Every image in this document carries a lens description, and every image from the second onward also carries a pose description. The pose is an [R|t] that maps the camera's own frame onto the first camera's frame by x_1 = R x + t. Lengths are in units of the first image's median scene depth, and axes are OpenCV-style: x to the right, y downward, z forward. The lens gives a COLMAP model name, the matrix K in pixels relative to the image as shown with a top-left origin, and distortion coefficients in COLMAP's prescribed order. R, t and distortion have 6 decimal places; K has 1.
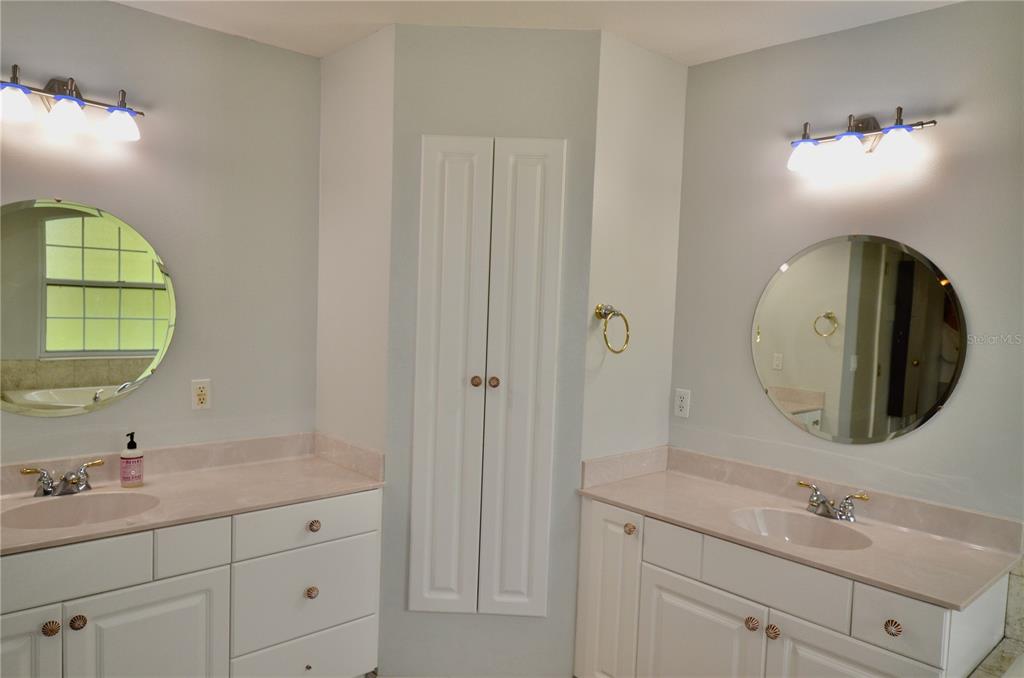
lens RADIAL K [[724.5, 0, 516.0], [0, 724.5, 345.3], [0, 0, 1]] dist [0.036036, -0.031092]
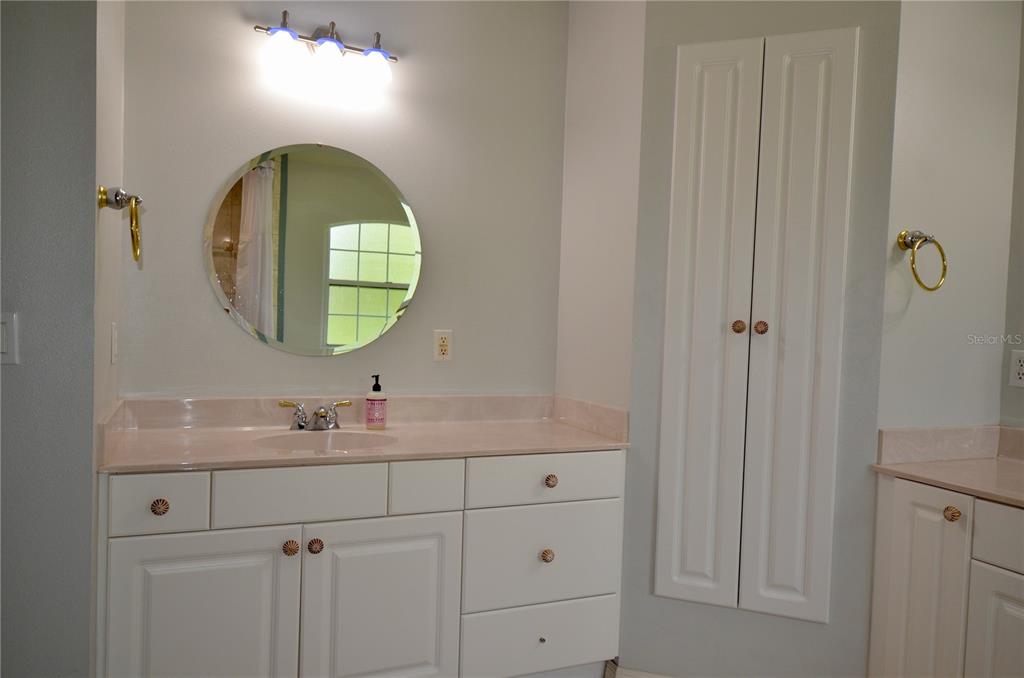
lens RADIAL K [[738.8, 0, 515.5], [0, 738.8, 335.4], [0, 0, 1]] dist [0.028404, -0.024546]
pose [[0.944796, 0.006900, -0.327585, -0.018026], [-0.021432, 0.998939, -0.040774, 0.100033], [0.326956, 0.045544, 0.943941, 0.105565]]
